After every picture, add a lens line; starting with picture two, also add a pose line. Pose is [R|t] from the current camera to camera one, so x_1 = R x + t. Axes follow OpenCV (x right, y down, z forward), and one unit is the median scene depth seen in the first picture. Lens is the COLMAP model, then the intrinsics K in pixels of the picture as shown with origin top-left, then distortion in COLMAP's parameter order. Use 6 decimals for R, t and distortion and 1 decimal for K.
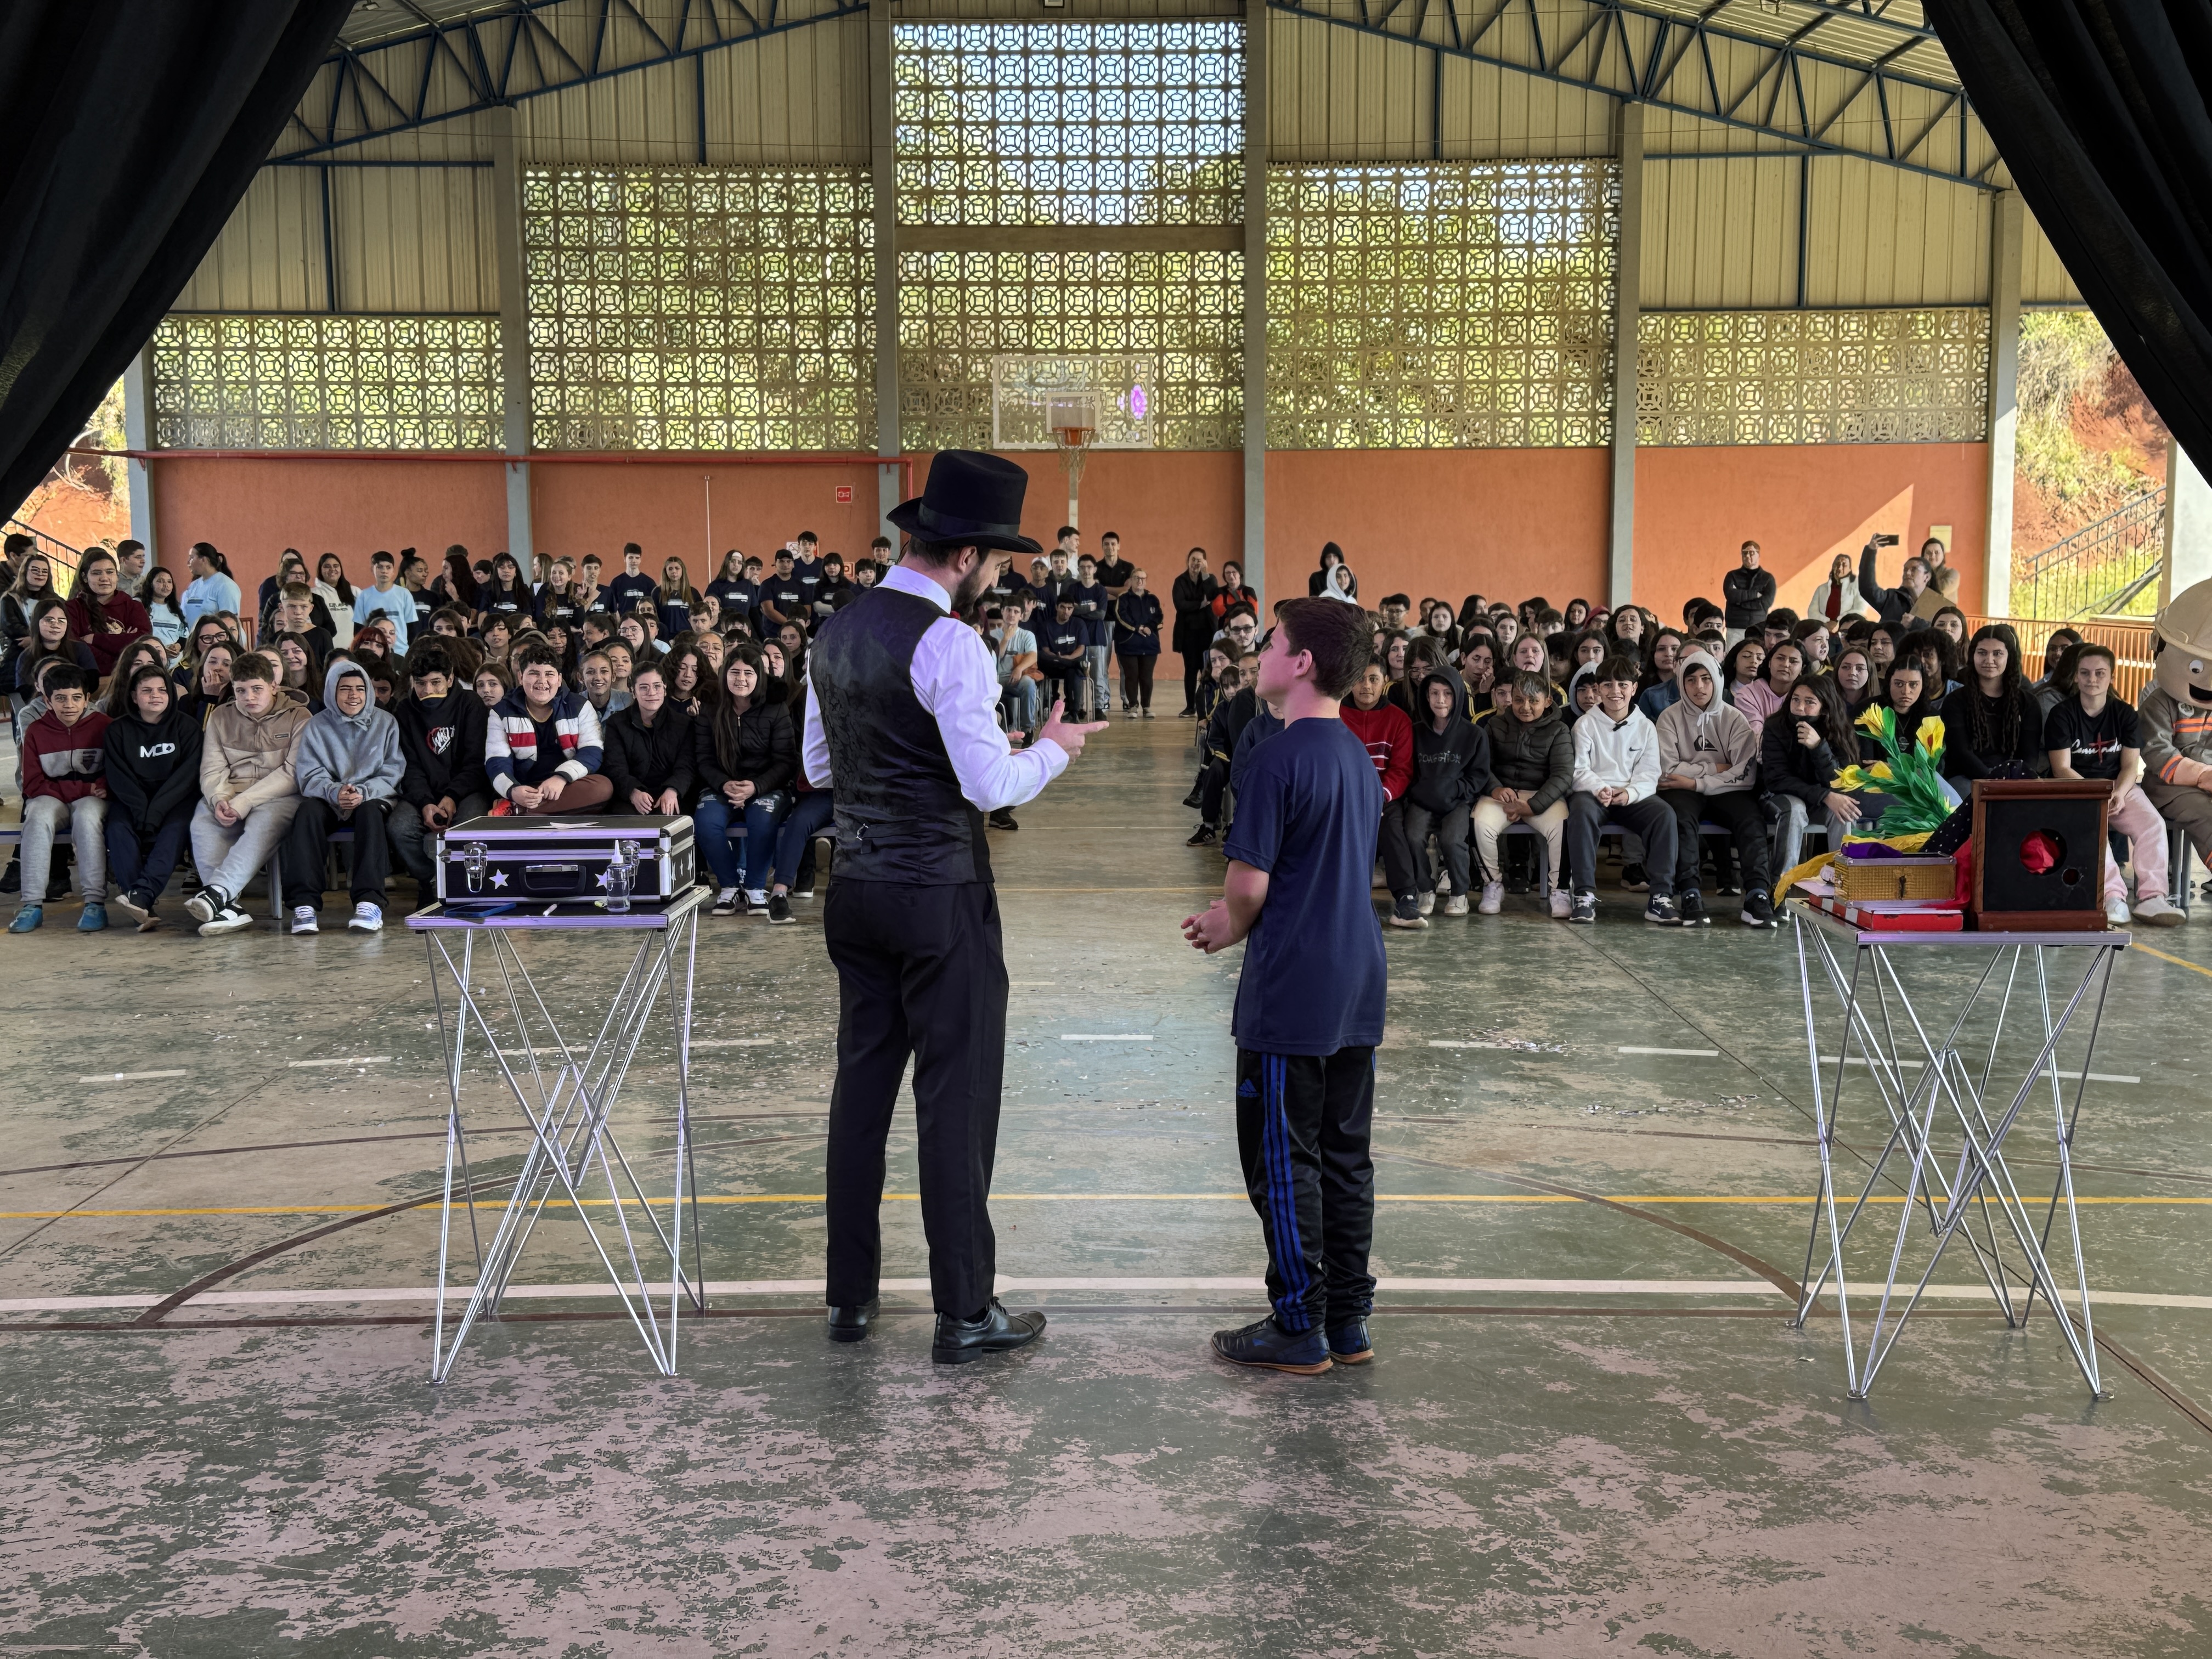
lens RADIAL K [[2640.6, 0, 1059.4], [0, 2640.6, 894.6], [0, 0, 1]] dist [0.083093, 0.000000]
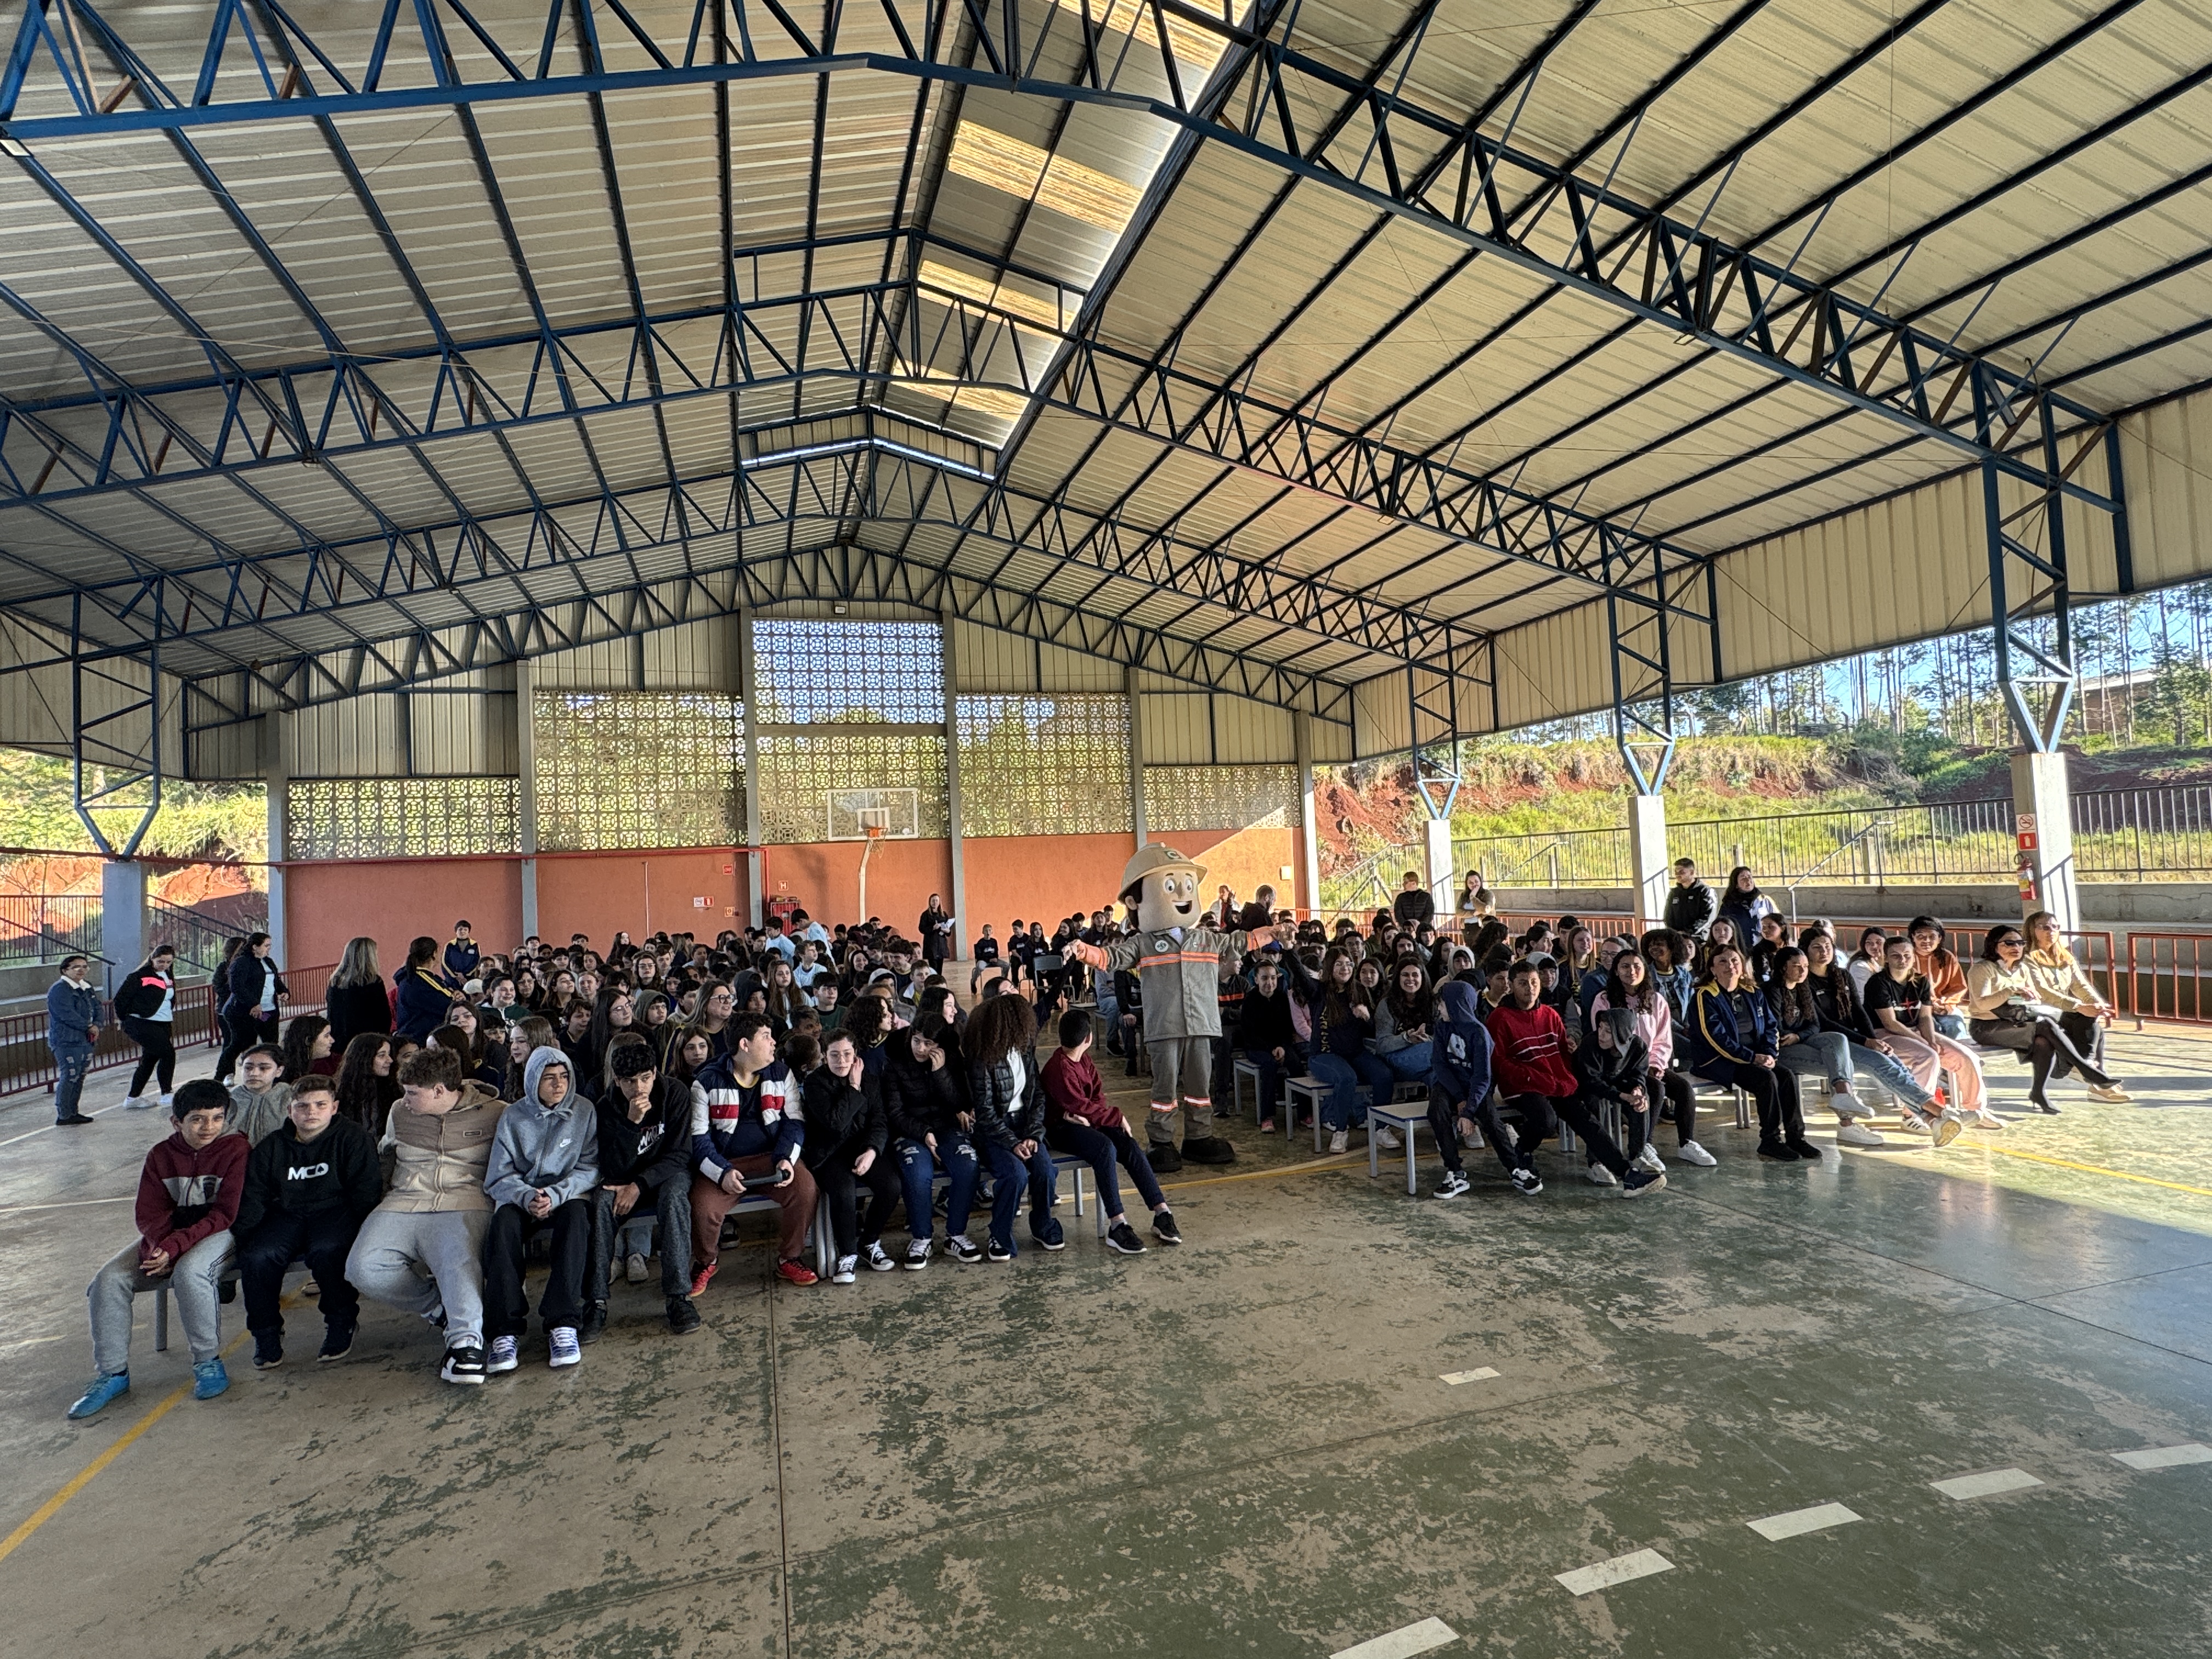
lens RADIAL K [[1194.8, 0, 1120.6], [0, 1194.8, 837.5], [0, 0, 1]] dist [-0.014181, -0.000919]
pose [[0.953865, -0.028641, 0.298867, -0.069414], [0.077703, 0.985074, -0.153597, -0.029534], [-0.290007, 0.169734, 0.941853, 0.167682]]
